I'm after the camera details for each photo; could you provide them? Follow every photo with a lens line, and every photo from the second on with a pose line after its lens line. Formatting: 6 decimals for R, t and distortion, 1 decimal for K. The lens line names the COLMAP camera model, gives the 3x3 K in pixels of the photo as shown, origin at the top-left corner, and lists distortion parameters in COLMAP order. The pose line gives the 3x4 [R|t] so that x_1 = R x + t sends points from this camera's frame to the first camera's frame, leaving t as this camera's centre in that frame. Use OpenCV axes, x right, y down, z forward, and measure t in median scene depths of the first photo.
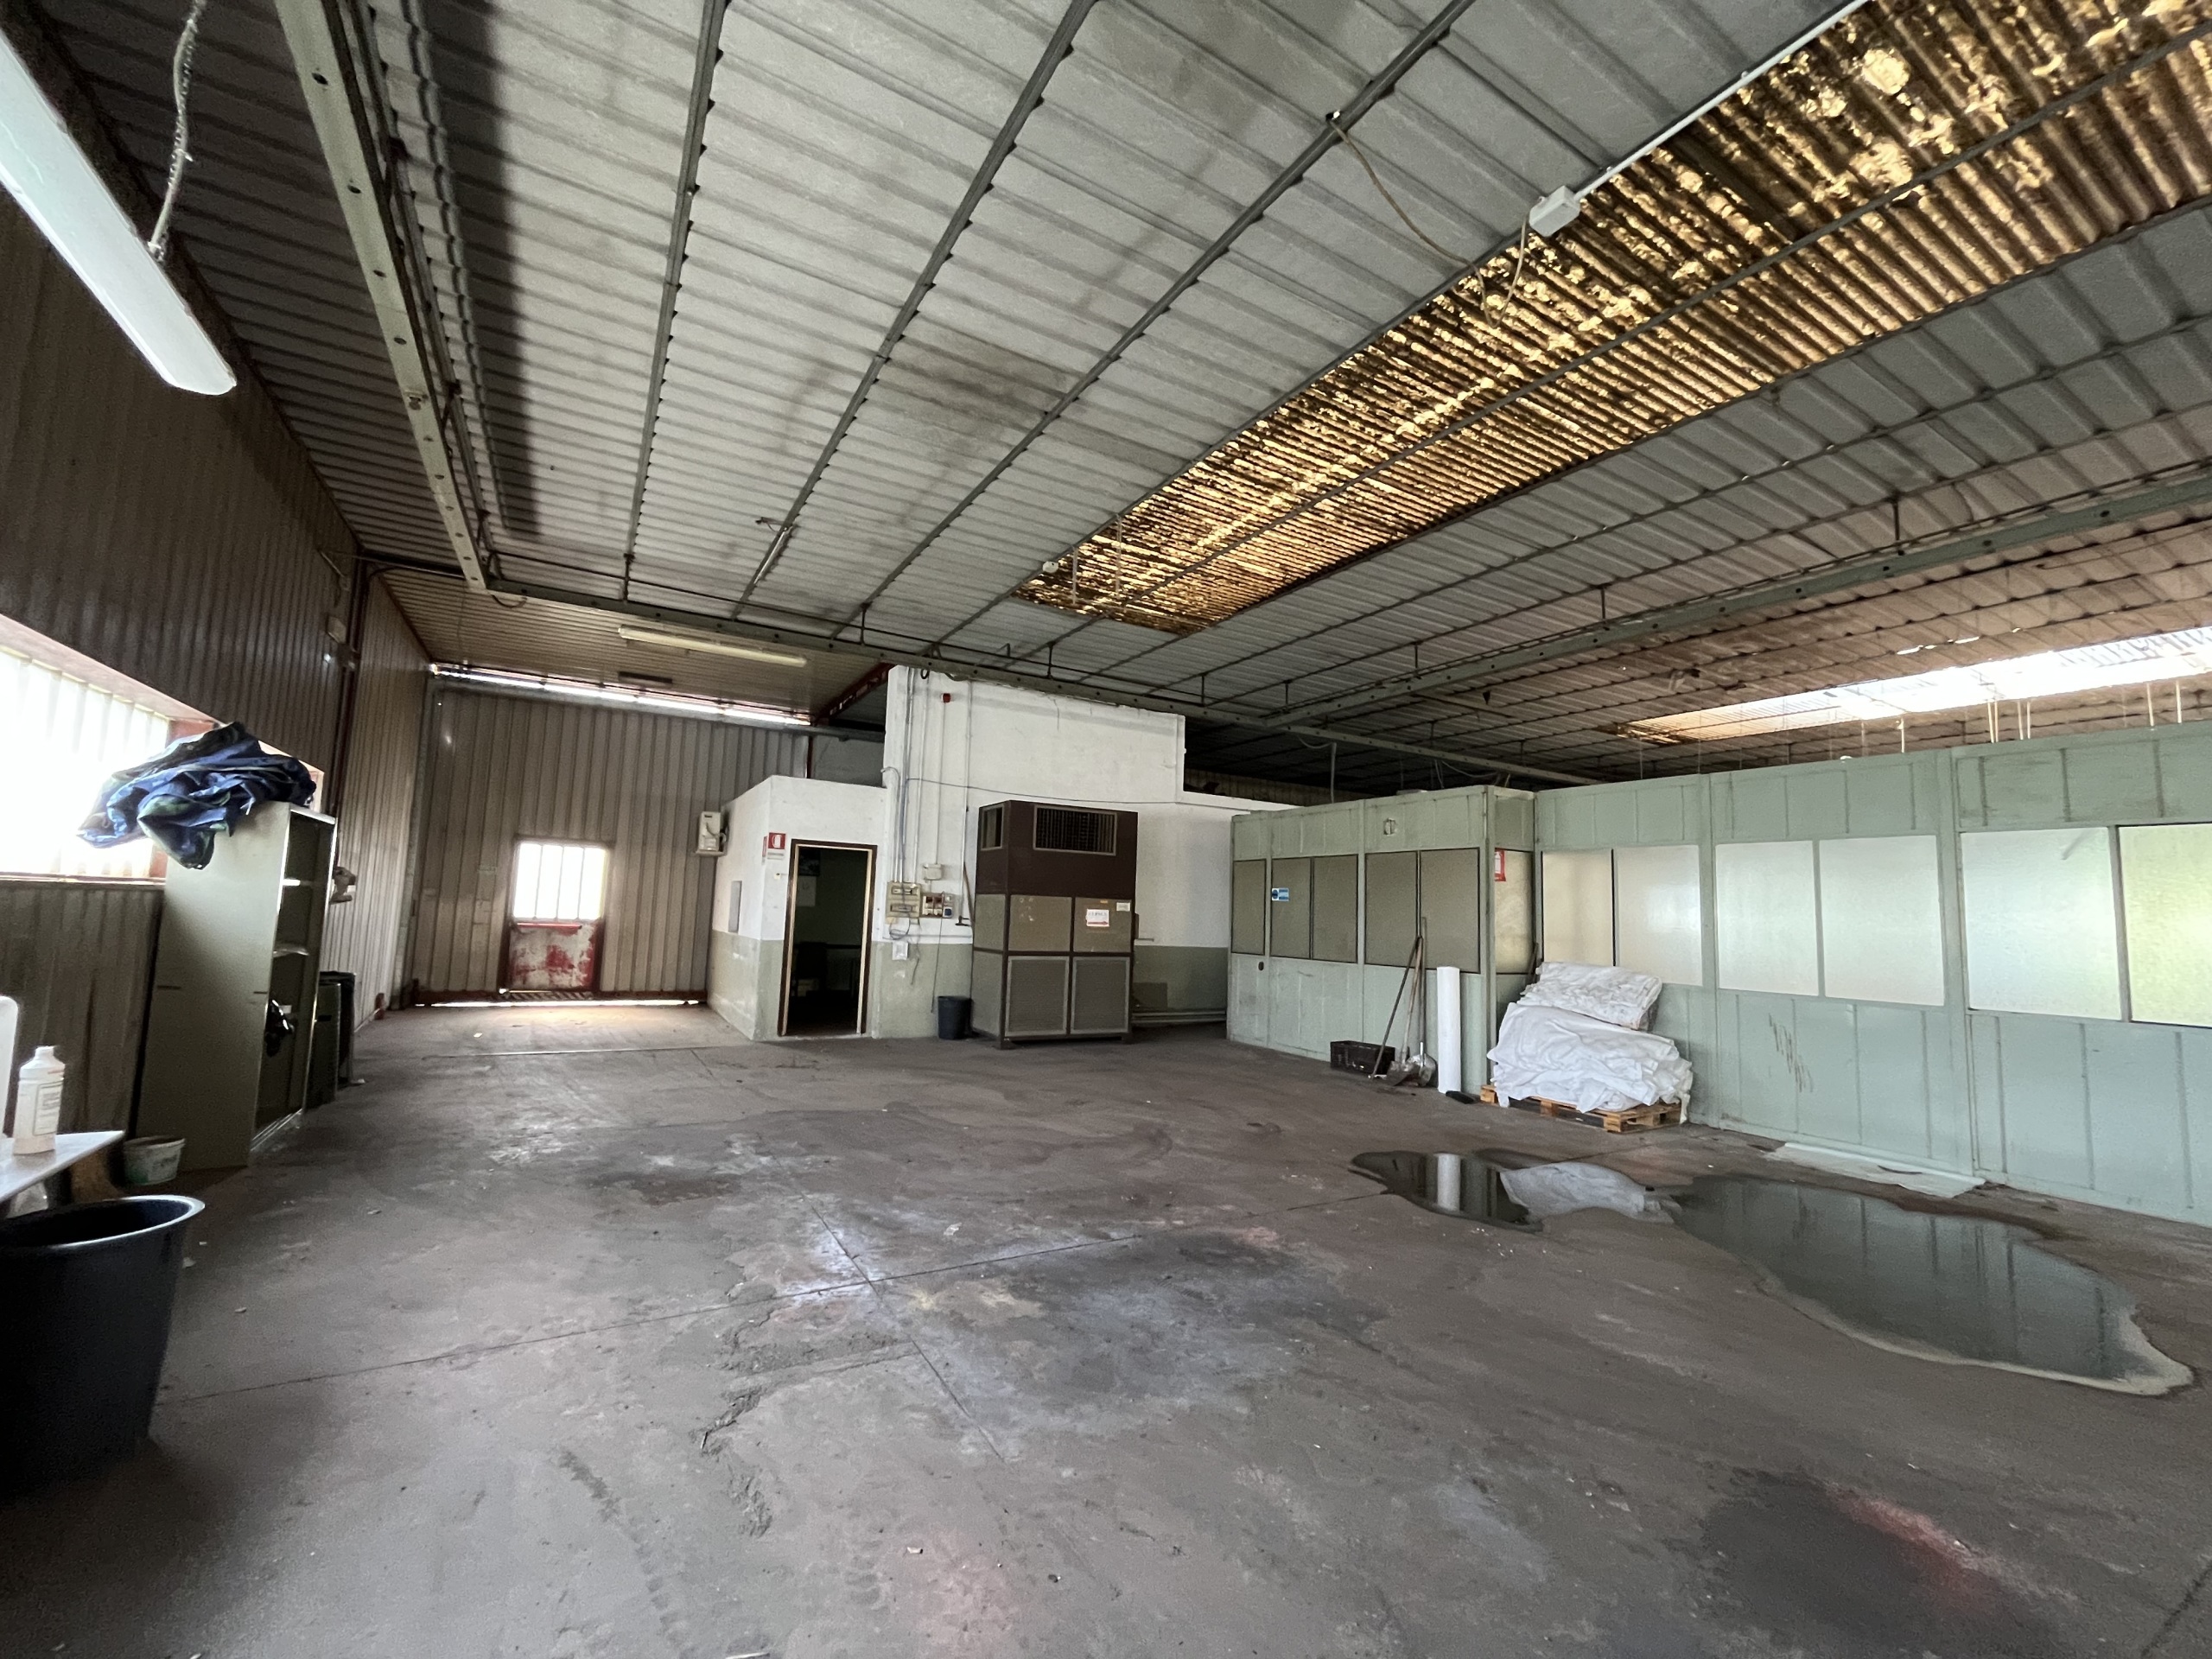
lens RADIAL K [[896.8, 0, 1105.6], [0, 896.8, 833.4], [0, 0, 1]] dist [-0.002199, -0.000653]
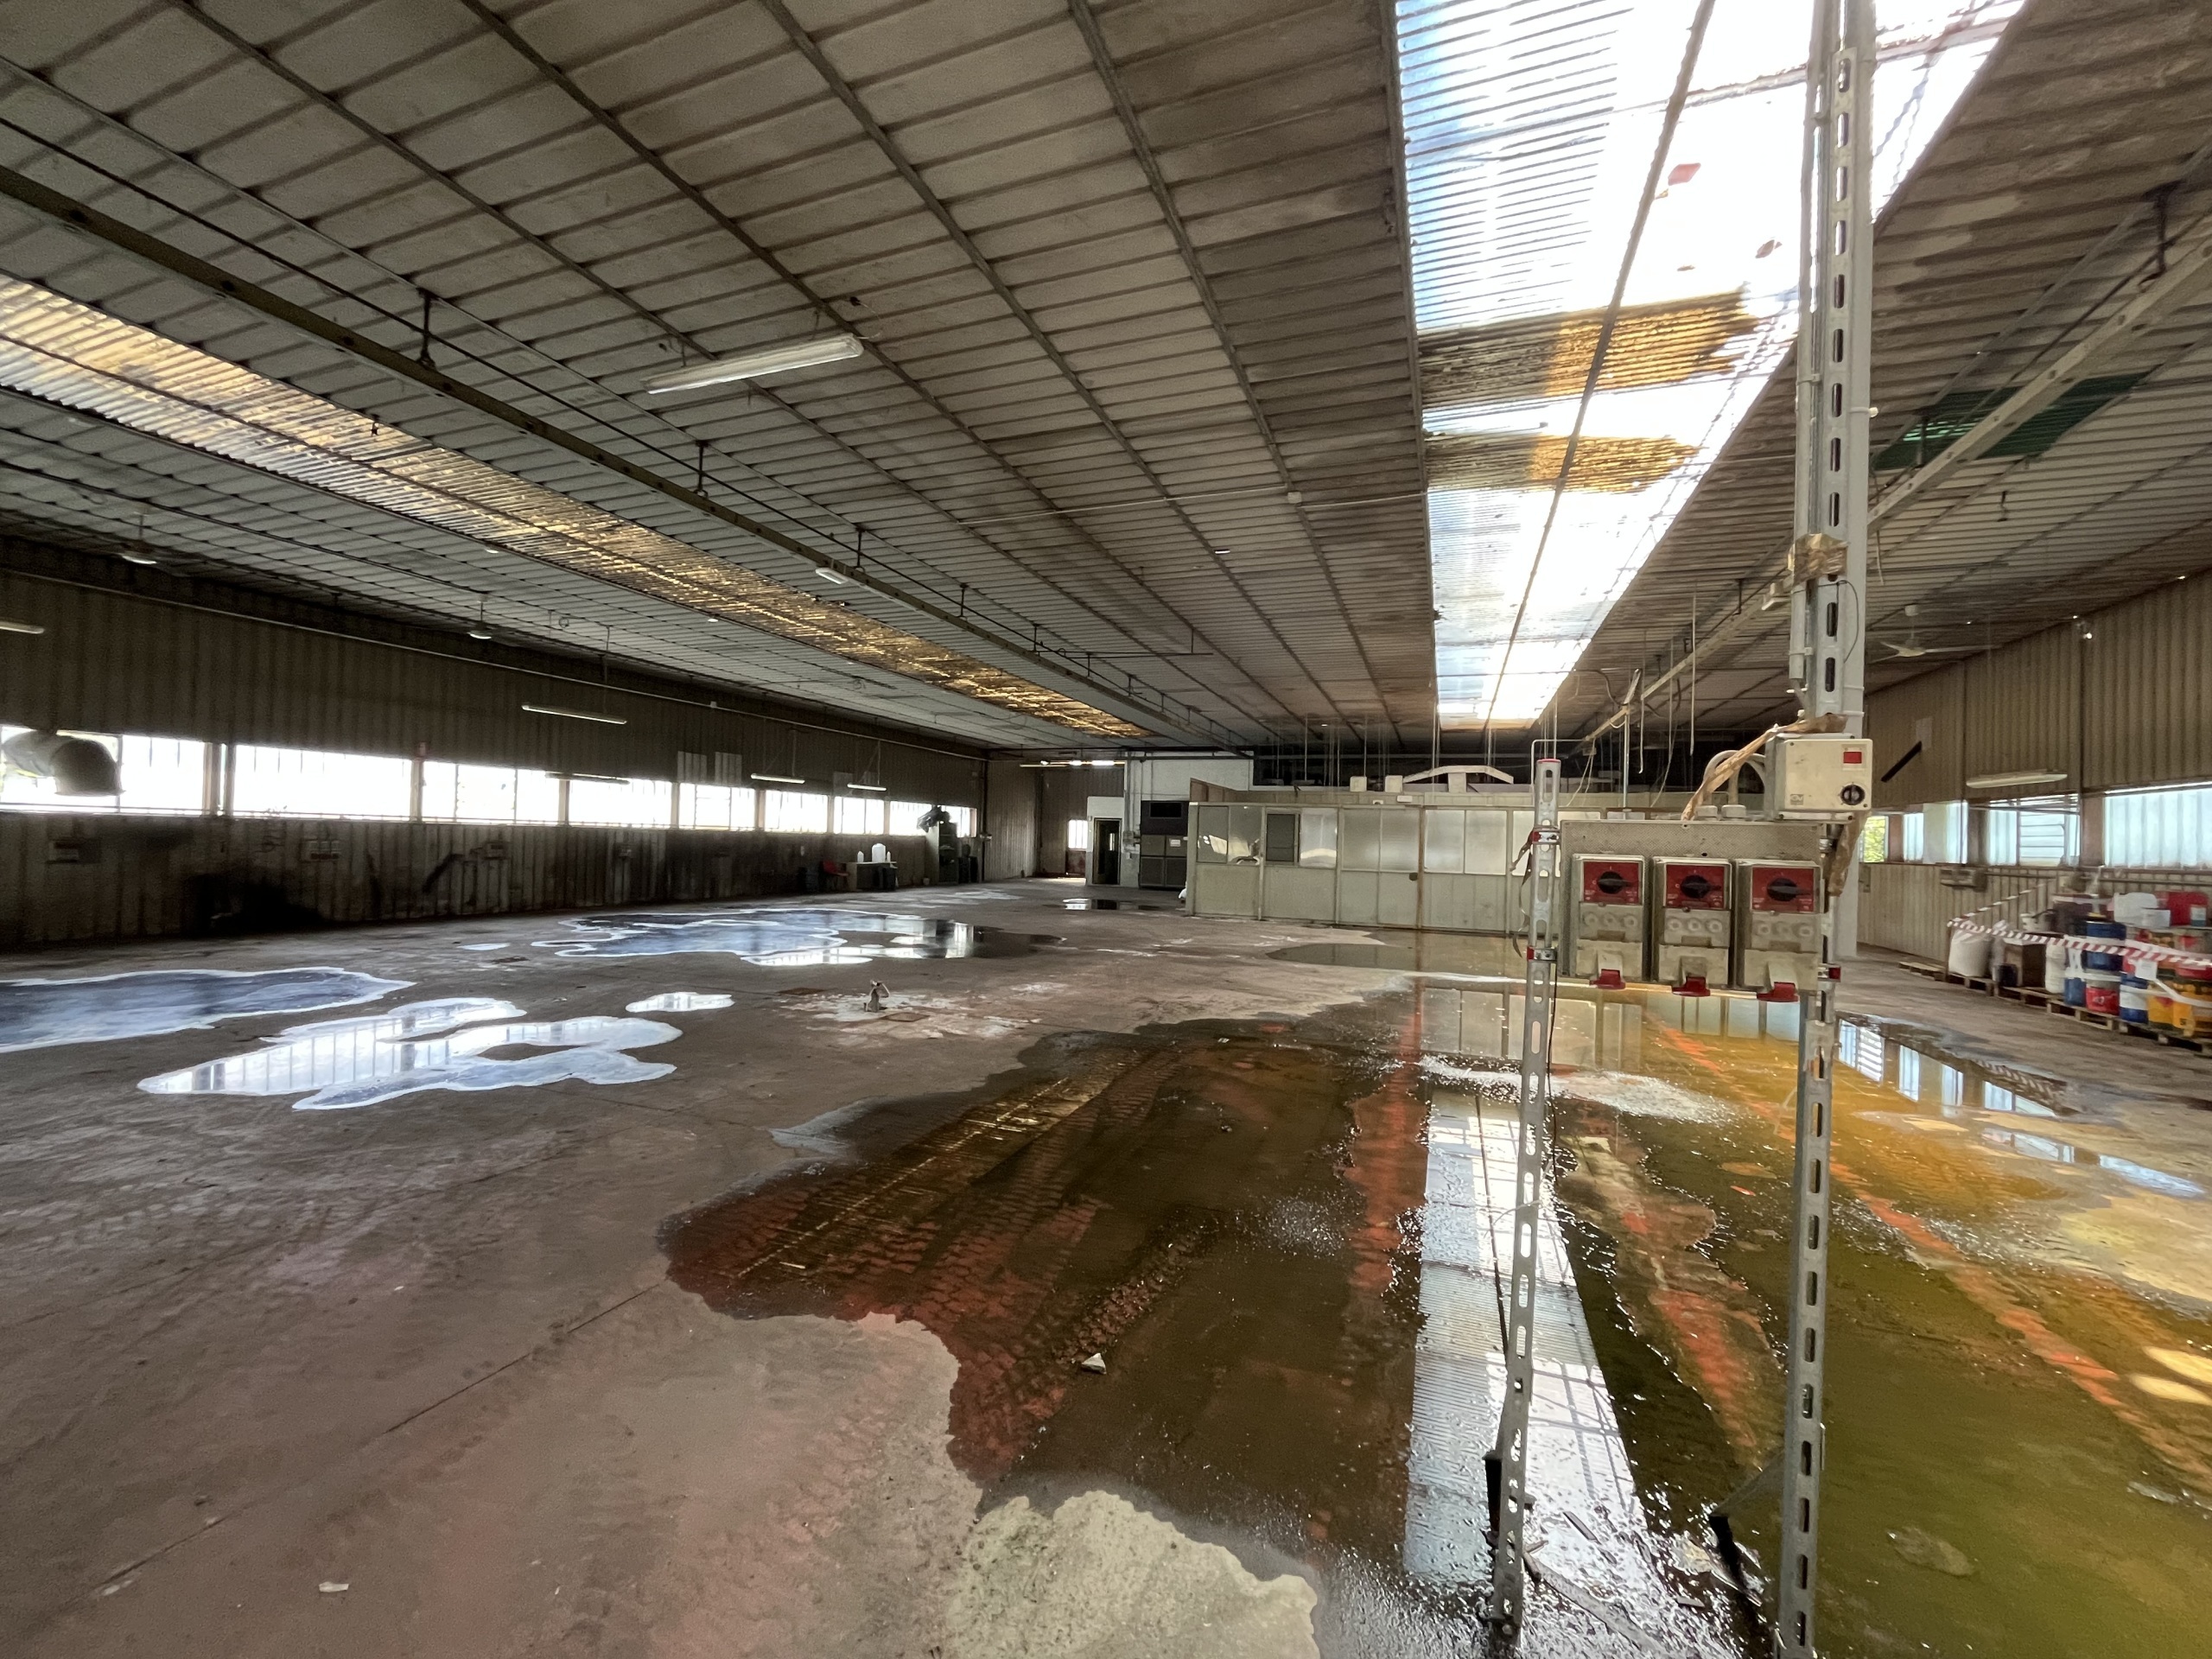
lens RADIAL K [[896.8, 0, 1102.1], [0, 896.8, 830.8], [0, 0, 1]] dist [-0.002199, -0.000653]
pose [[0.623108, -0.030195, -0.781553, 1.883399], [0.069551, 0.997435, 0.016915, 0.001416], [0.779038, -0.064898, 0.623609, -0.774192]]
